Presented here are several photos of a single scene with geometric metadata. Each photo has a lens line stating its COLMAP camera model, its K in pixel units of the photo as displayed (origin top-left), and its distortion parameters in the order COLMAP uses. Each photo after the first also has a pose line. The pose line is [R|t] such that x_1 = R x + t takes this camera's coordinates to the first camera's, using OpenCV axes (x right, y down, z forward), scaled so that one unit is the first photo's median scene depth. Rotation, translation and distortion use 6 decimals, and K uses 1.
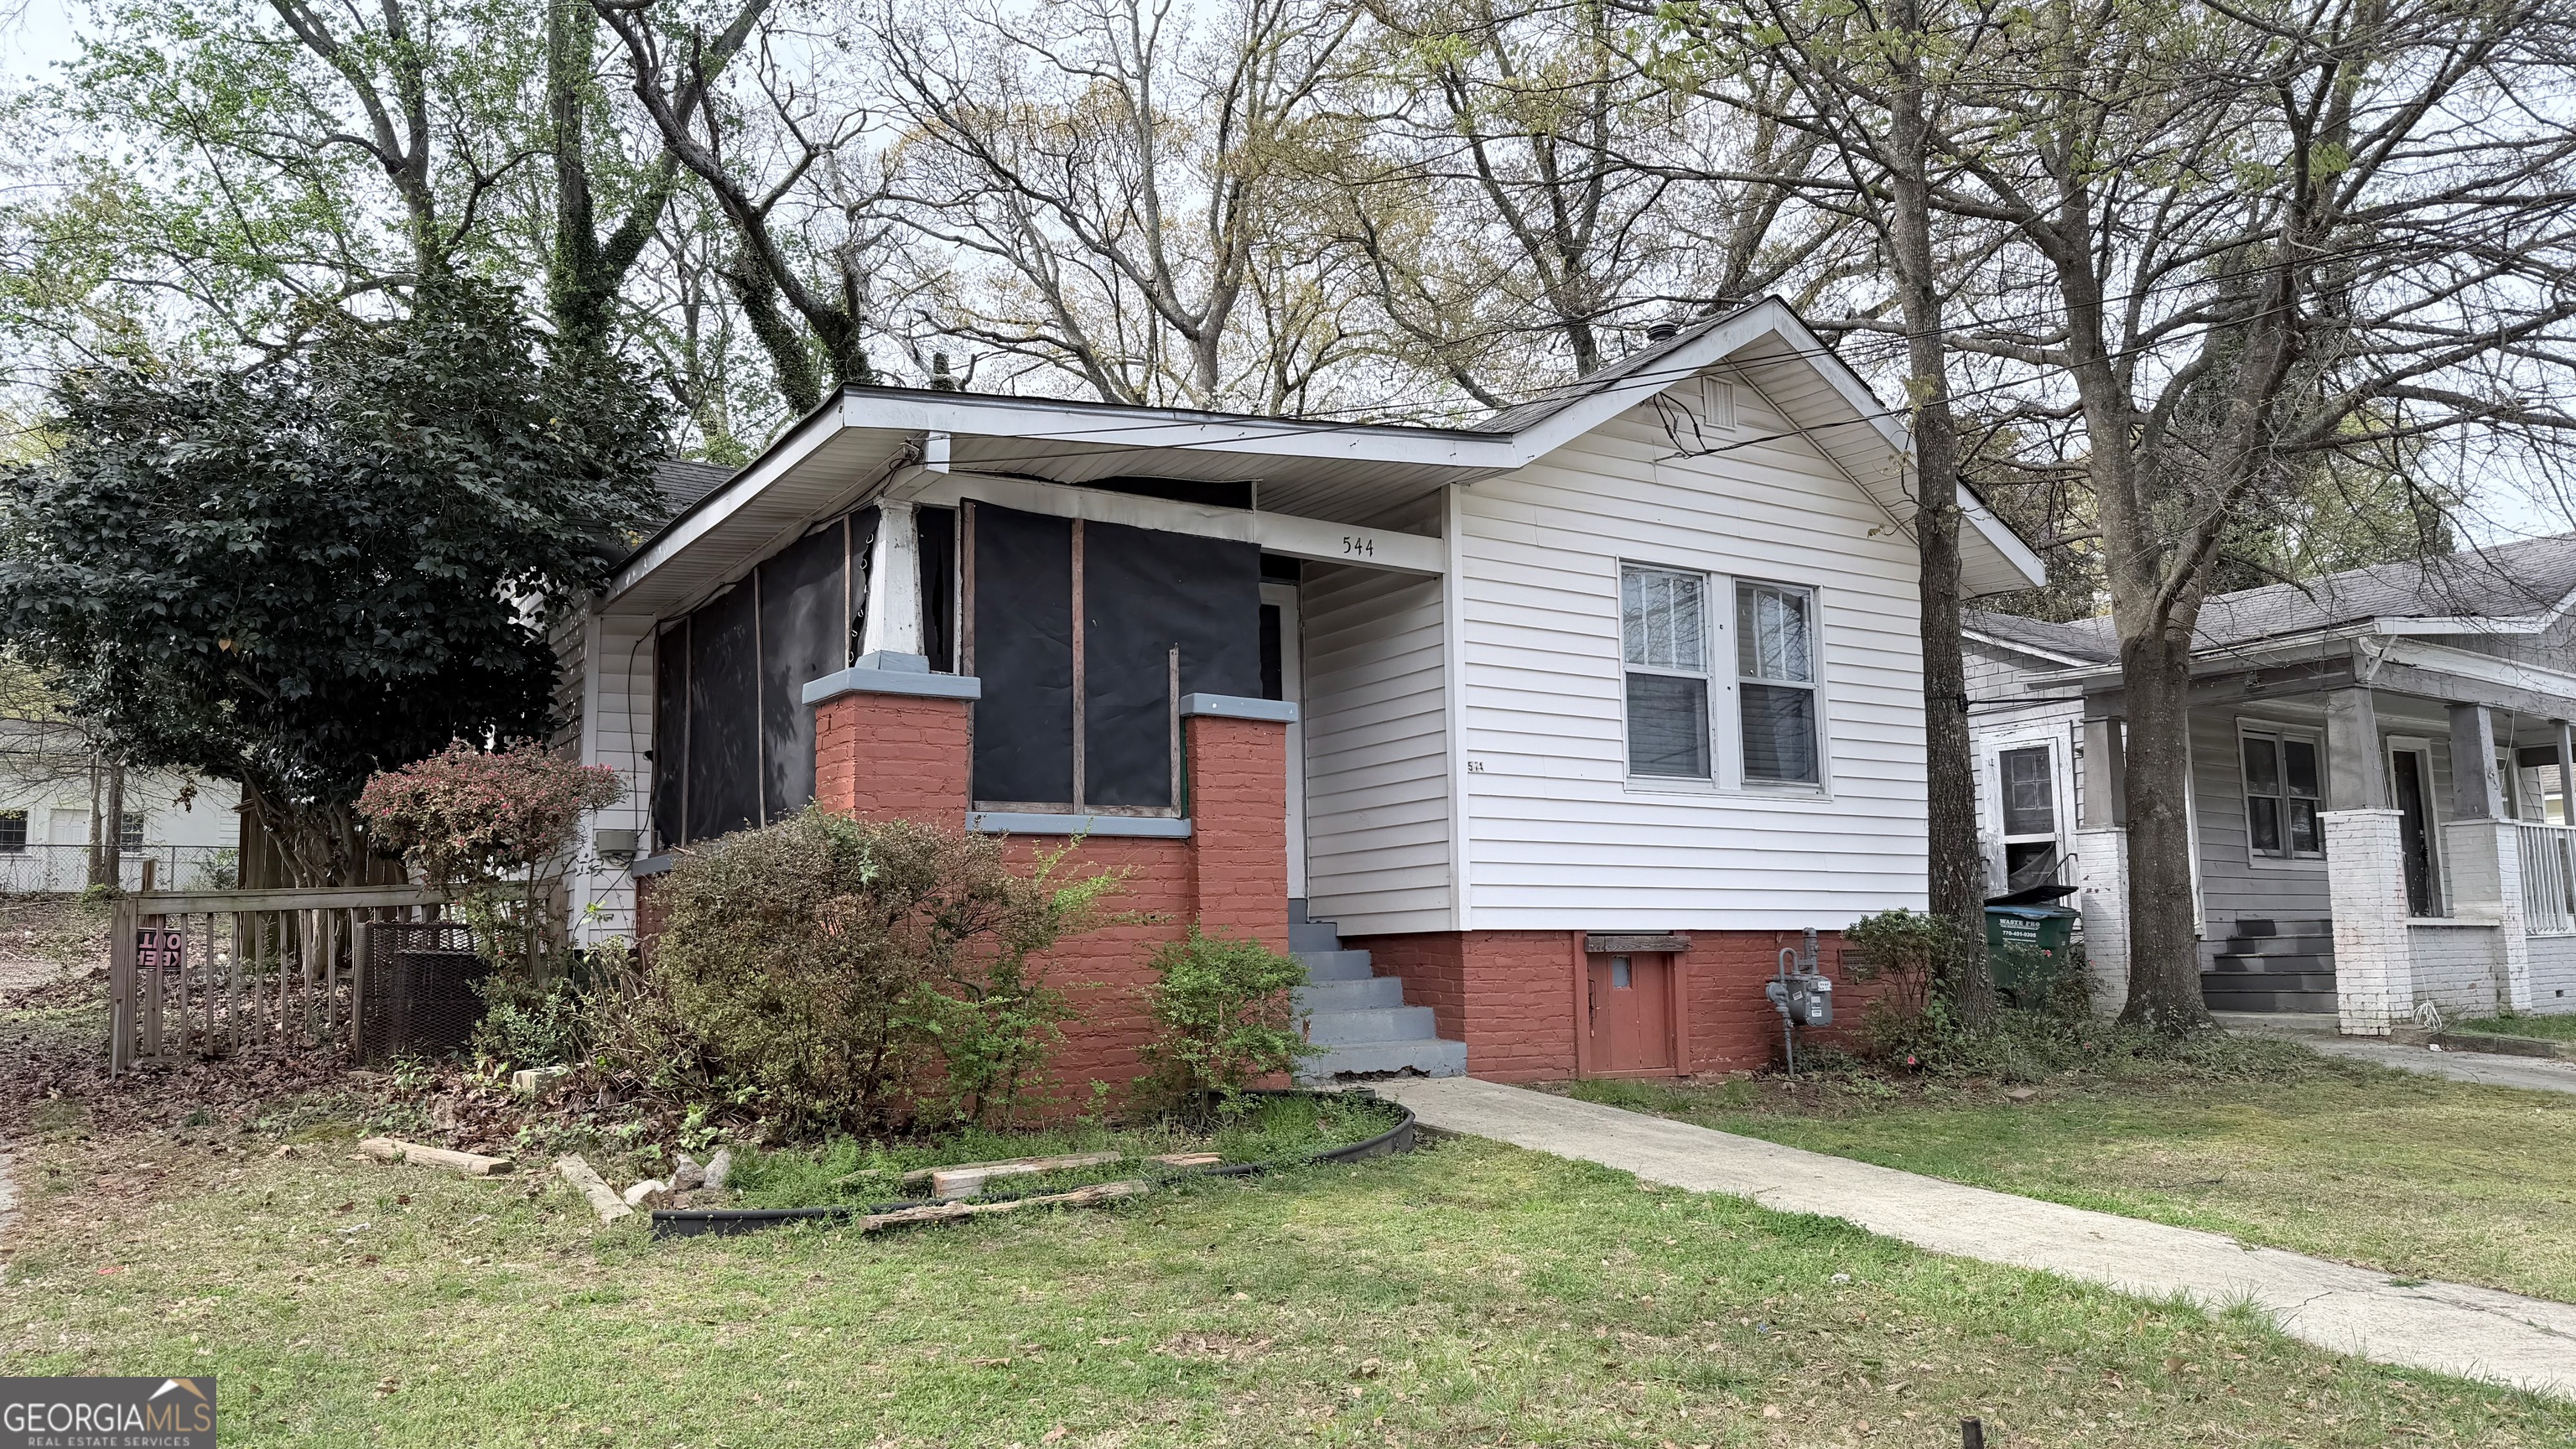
lens RADIAL K [[1888.5, 0, 1288.0], [0, 1888.5, 724.5], [0, 0, 1]] dist [0.028214, -0.002045]
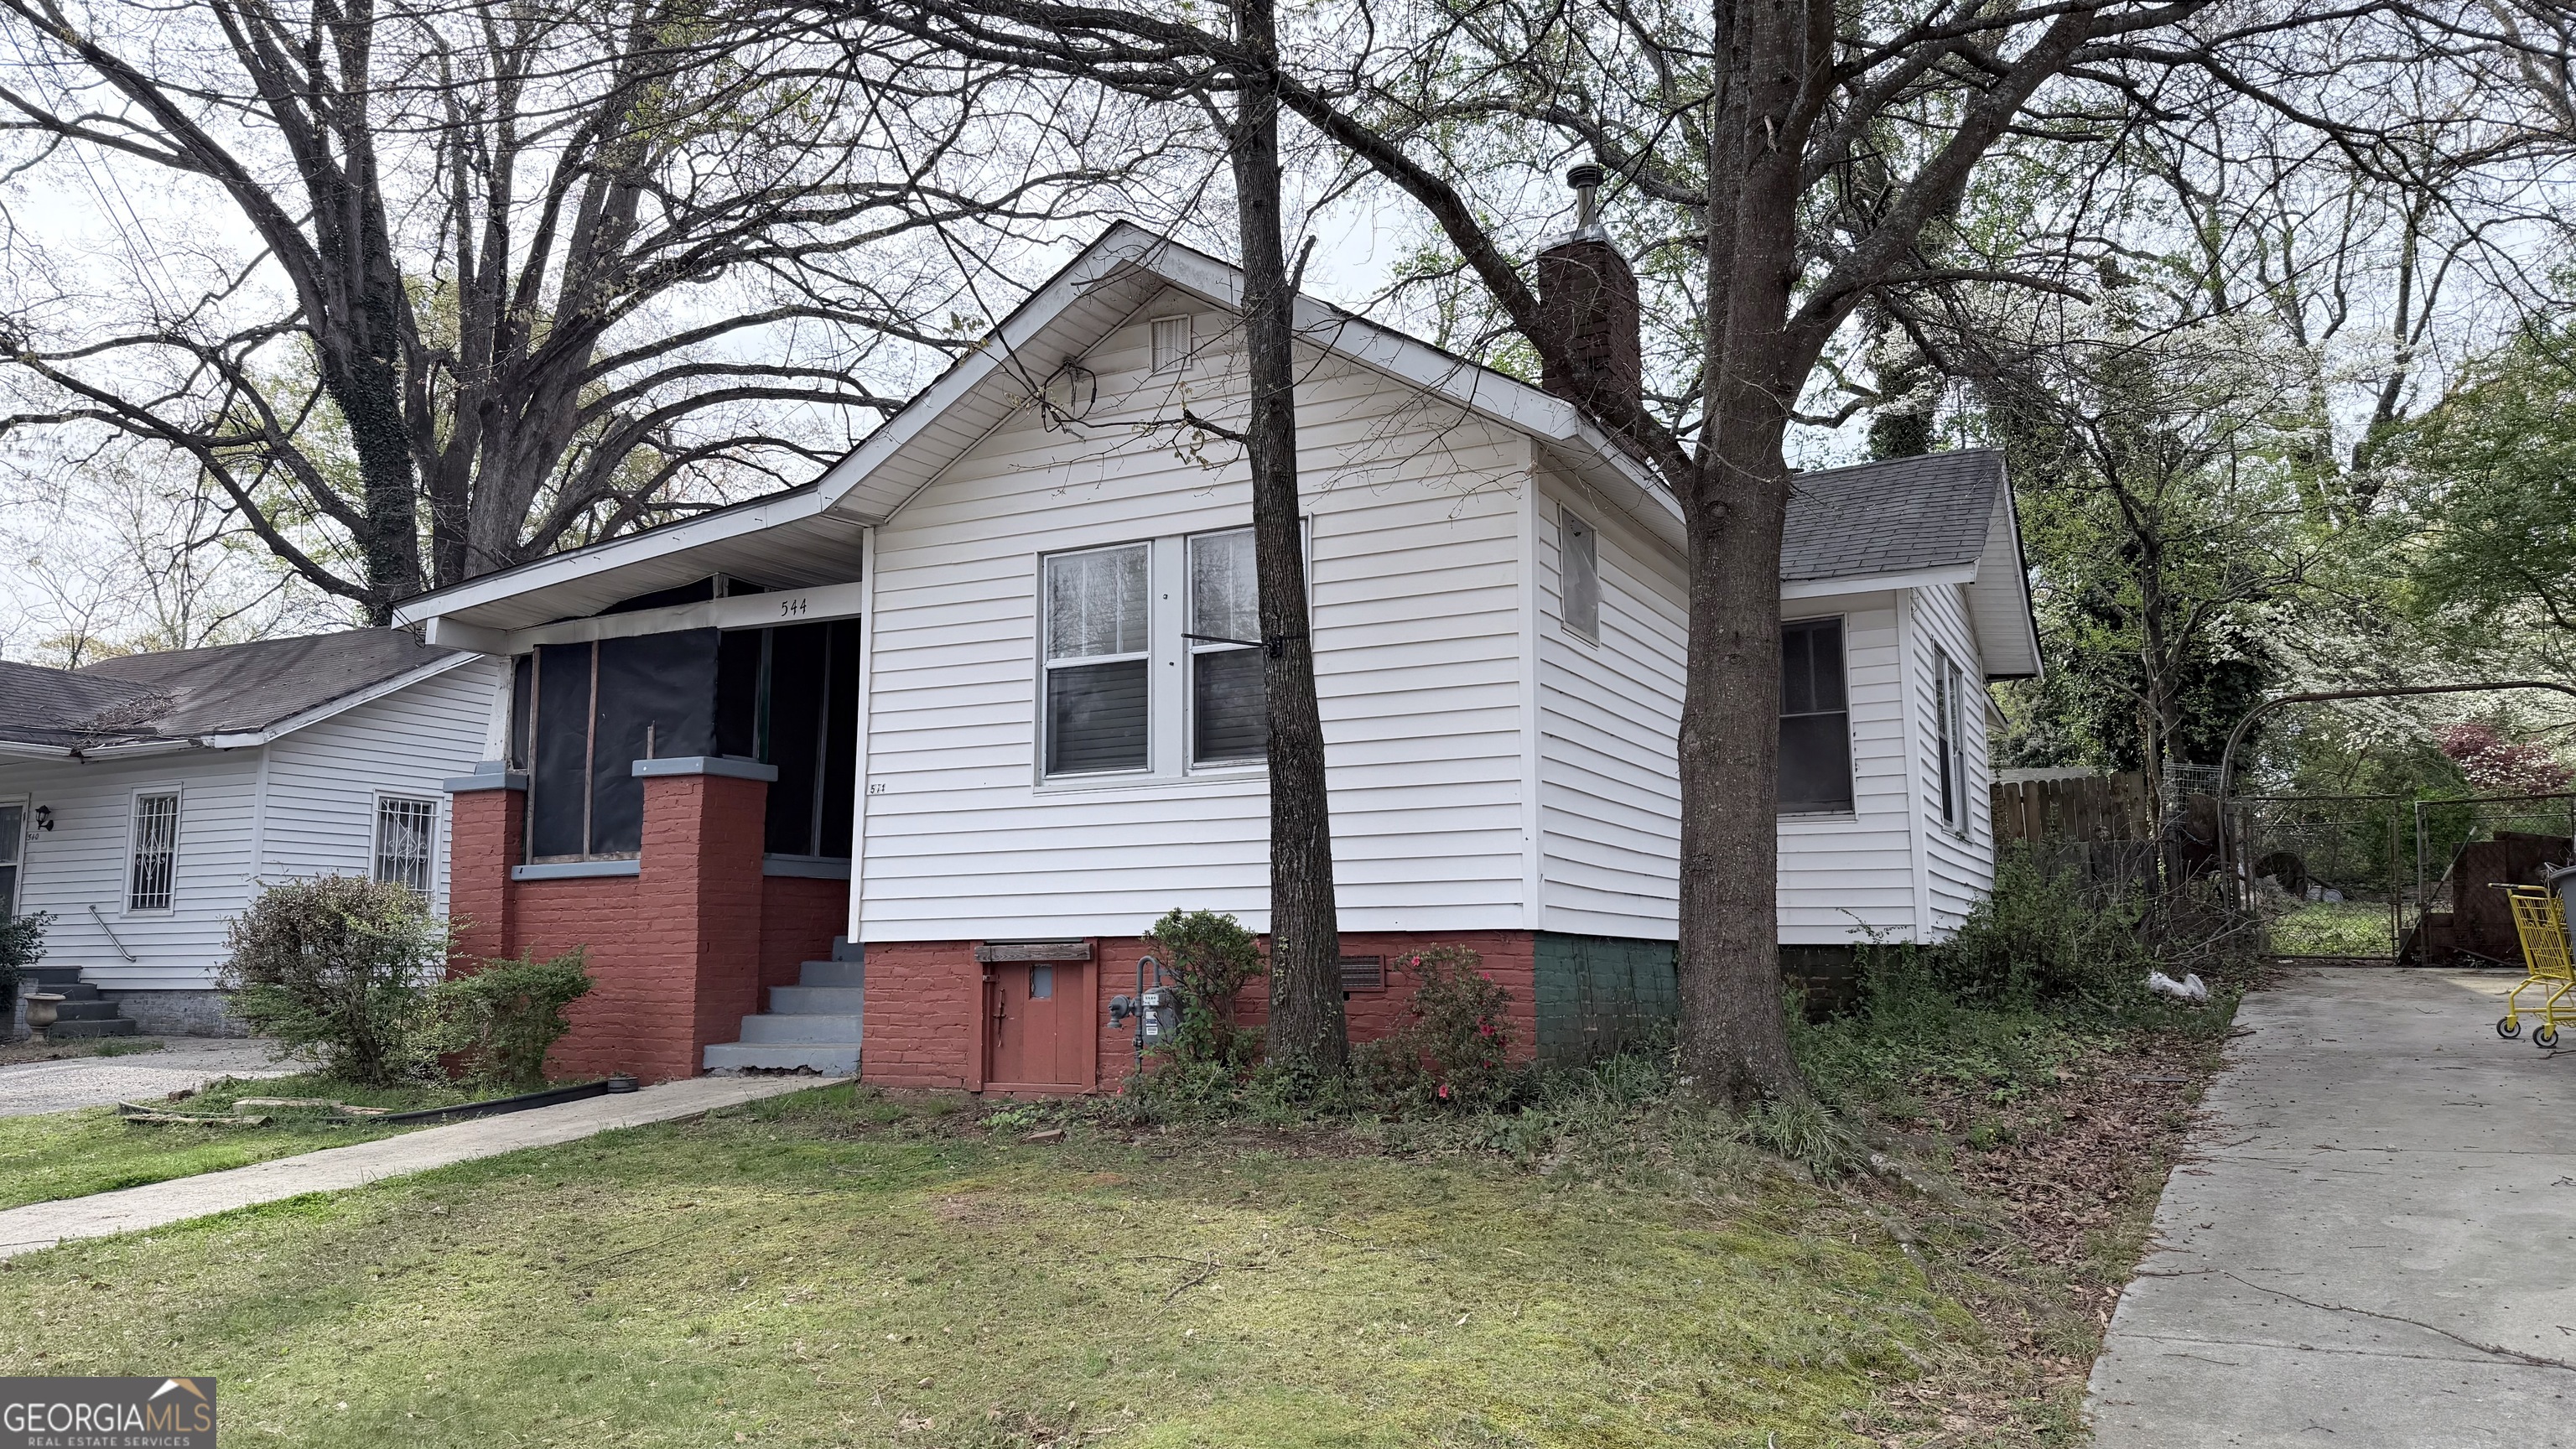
lens RADIAL K [[1888.5, 0, 1288.0], [0, 1888.5, 724.5], [0, 0, 1]] dist [0.028214, -0.002045]
pose [[0.483404, -0.104797, -0.869102, 1.140591], [0.114556, 0.991844, -0.055881, 0.072160], [0.867869, -0.072548, 0.491467, 0.675472]]
